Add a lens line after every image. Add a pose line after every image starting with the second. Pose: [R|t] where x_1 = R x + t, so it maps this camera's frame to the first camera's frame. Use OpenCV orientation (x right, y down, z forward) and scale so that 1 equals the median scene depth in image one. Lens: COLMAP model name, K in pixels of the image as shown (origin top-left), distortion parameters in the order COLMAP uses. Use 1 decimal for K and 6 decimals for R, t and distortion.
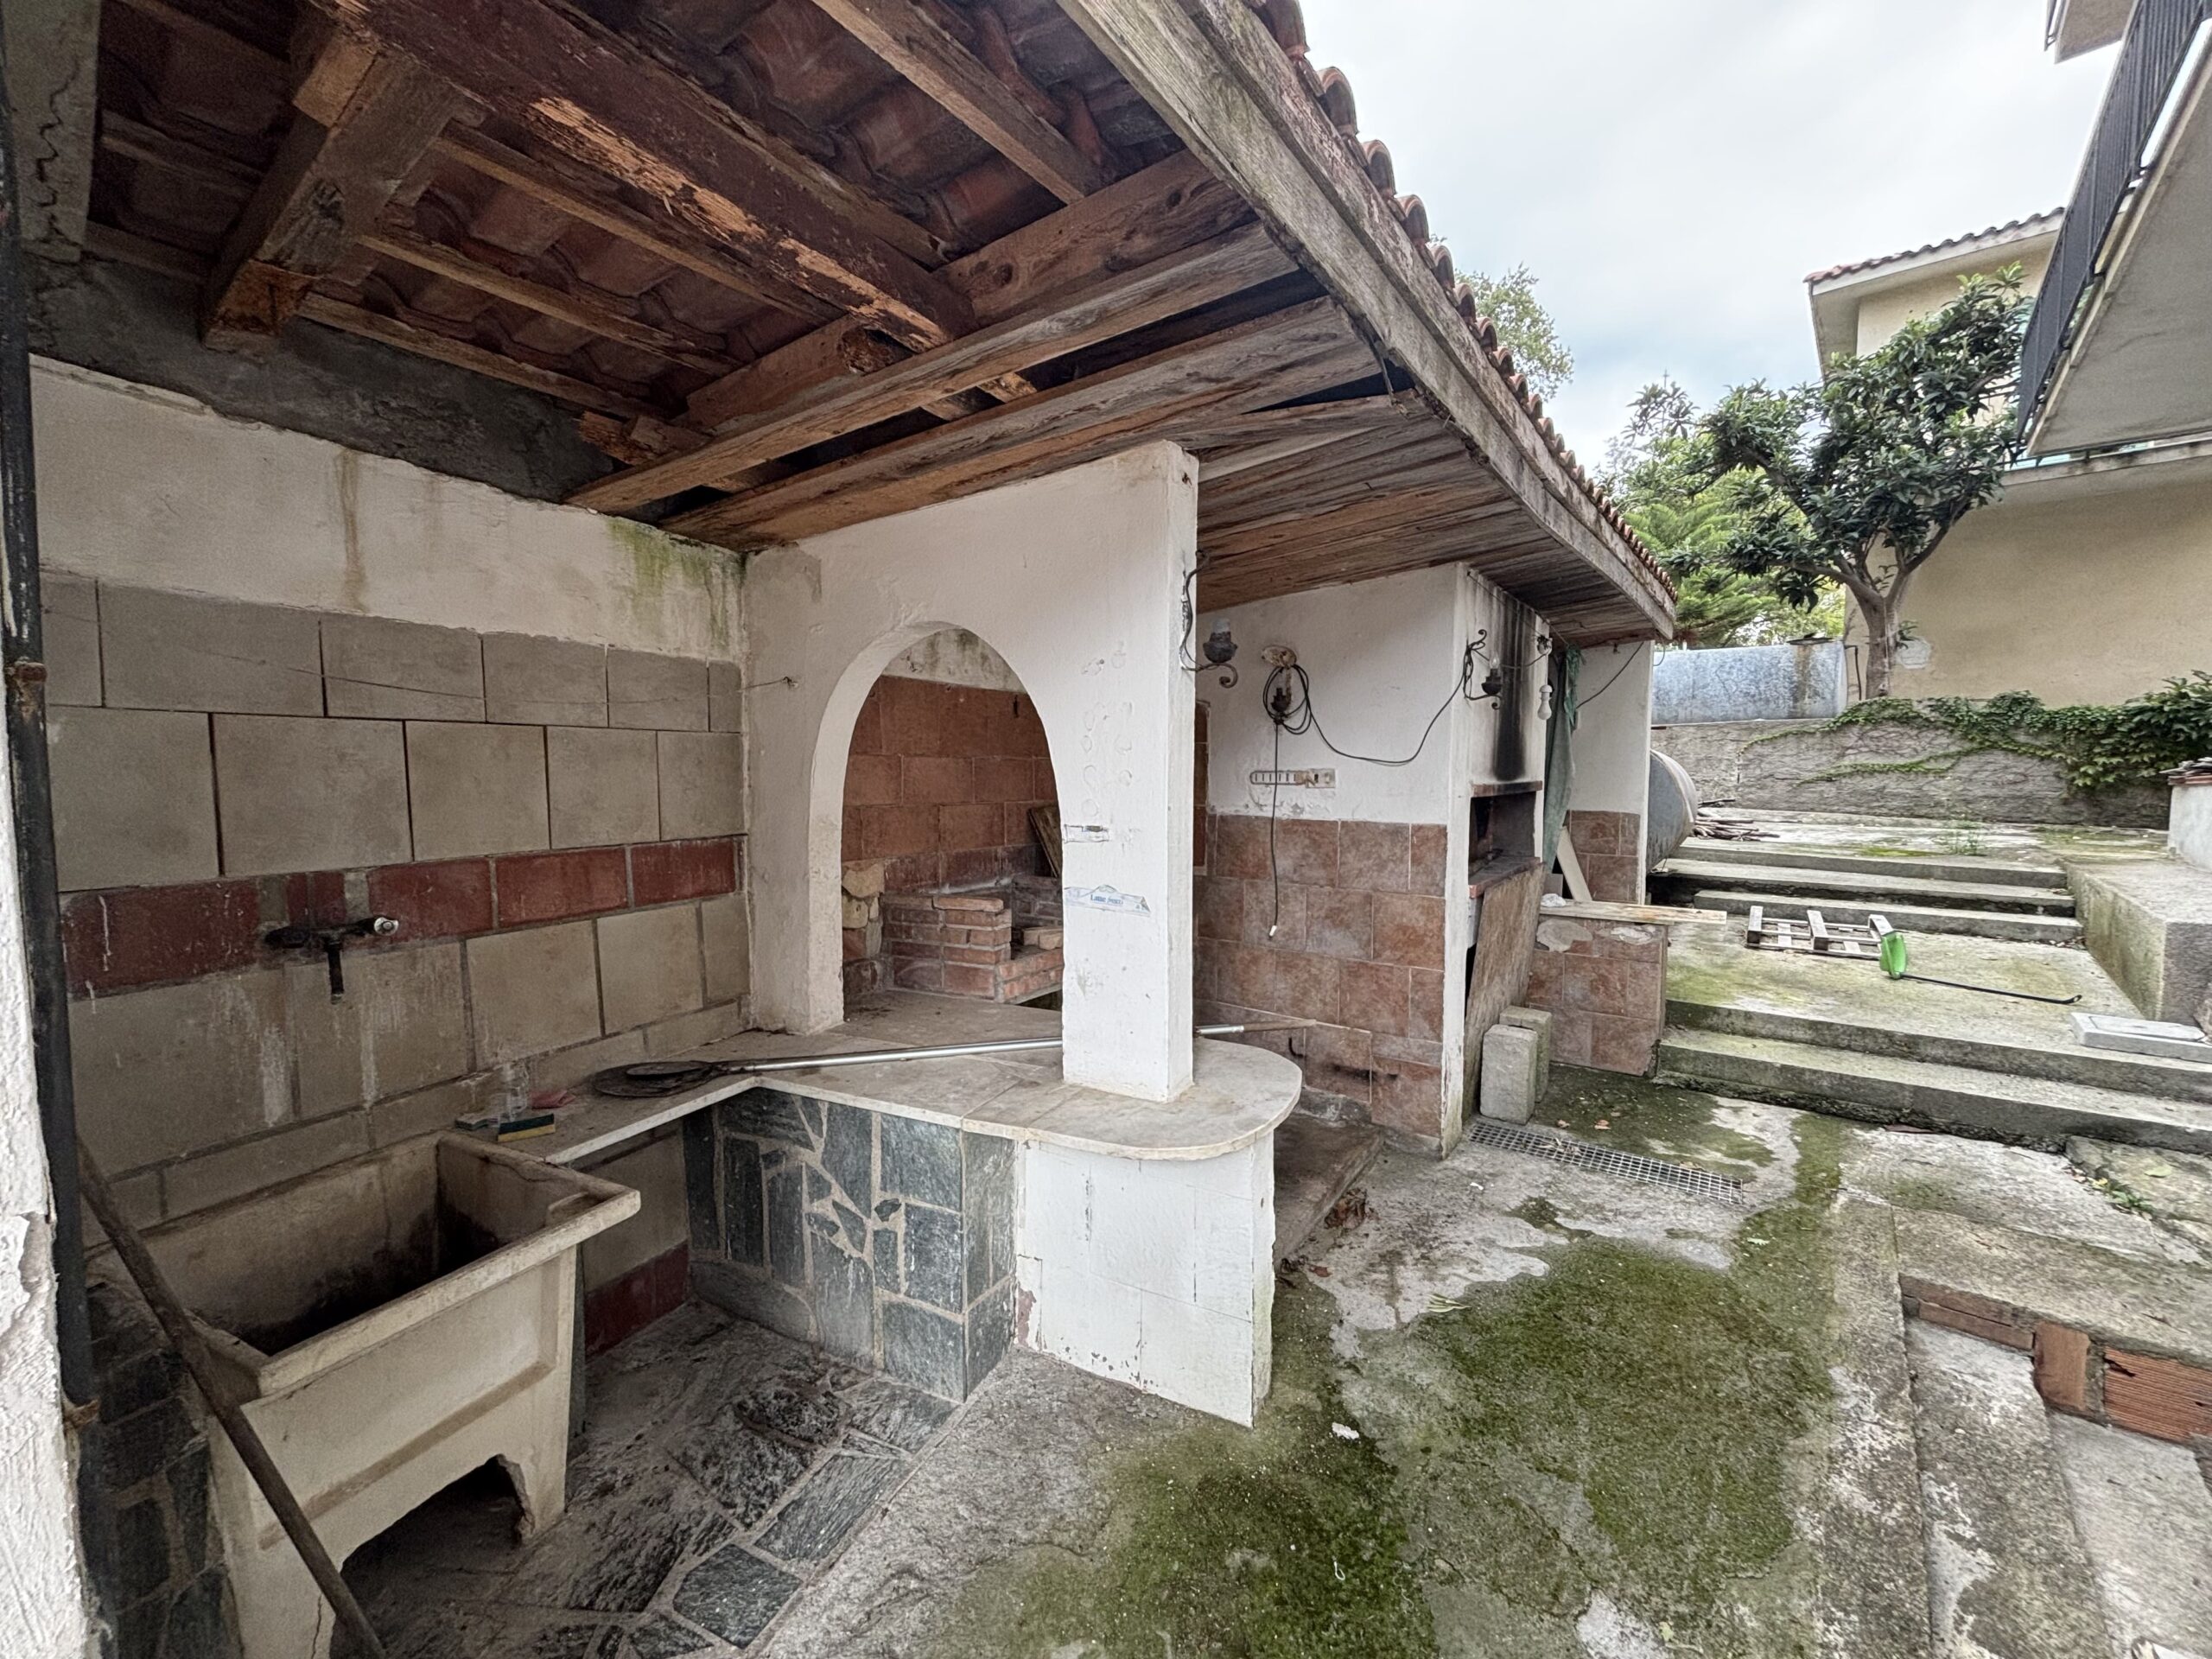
lens RADIAL K [[888.2, 0, 1109.7], [0, 888.2, 821.3], [0, 0, 1]] dist [-0.000435, 0.000860]
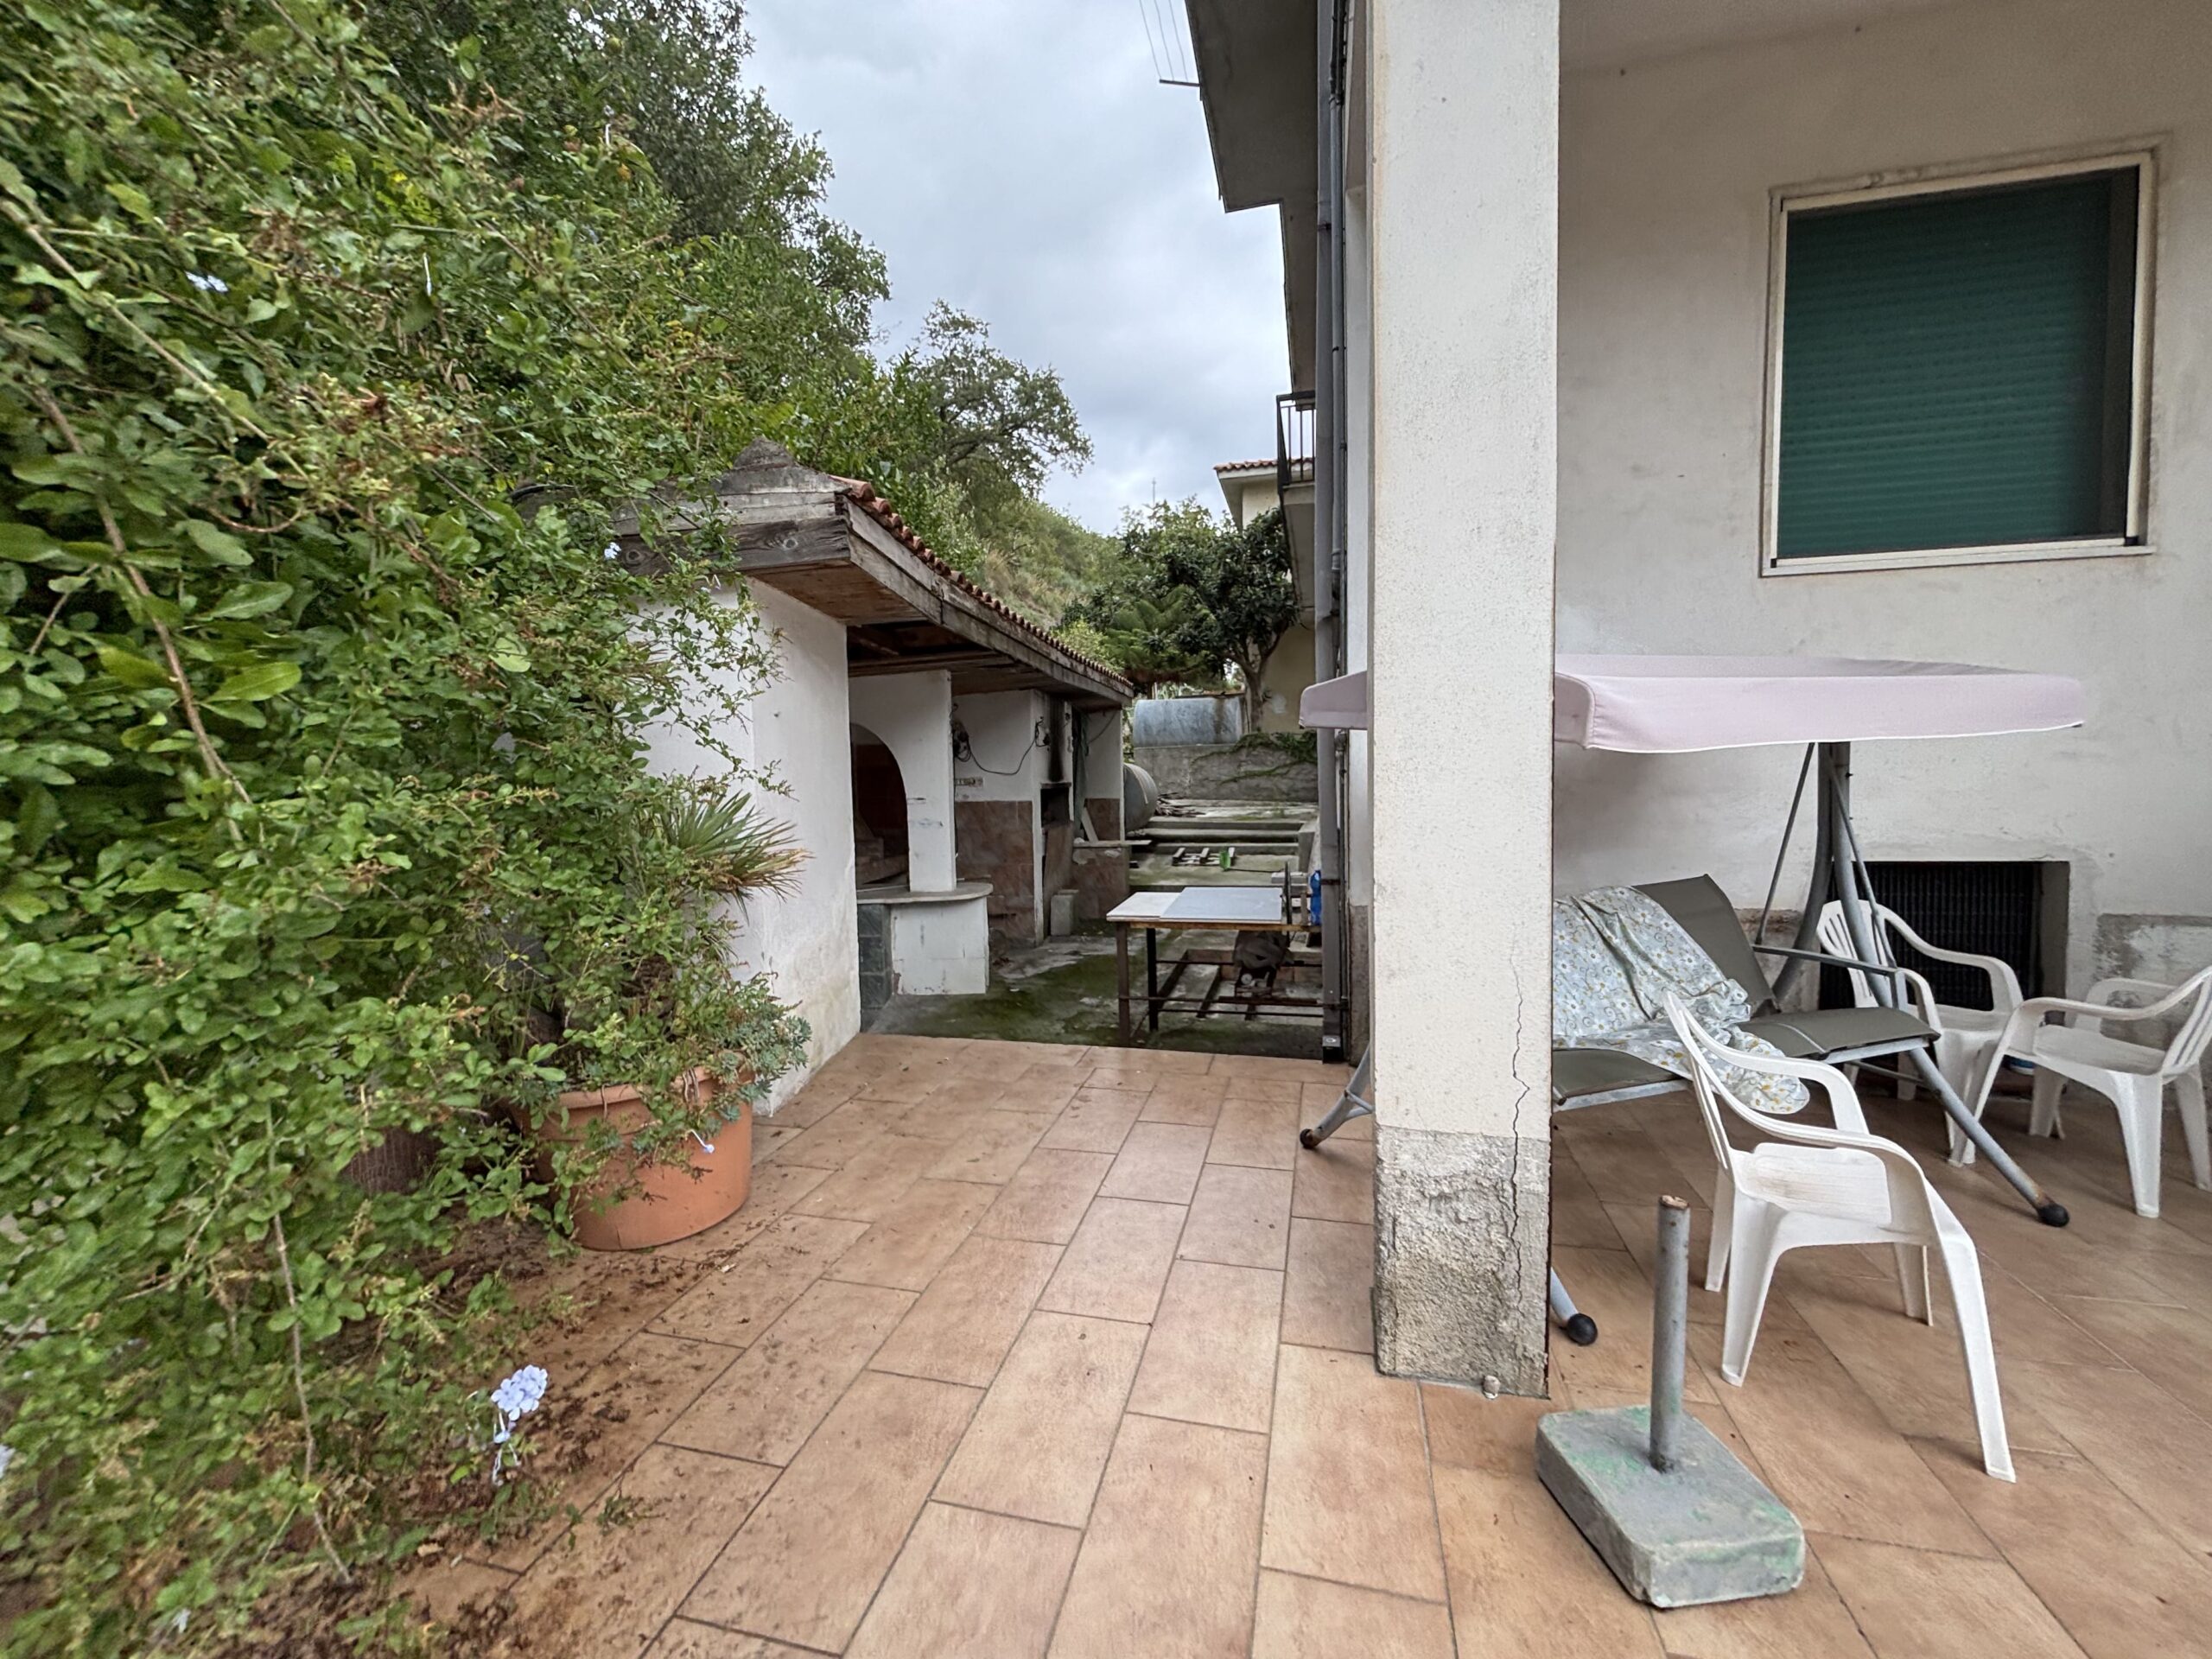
lens RADIAL K [[888.2, 0, 1099.7], [0, 888.2, 828.0], [0, 0, 1]] dist [-0.000435, 0.000860]
pose [[0.894504, -0.044014, 0.444888, -0.444862], [0.047582, 0.998862, 0.003151, 0.067951], [-0.444521, 0.018350, 0.895581, -1.033271]]
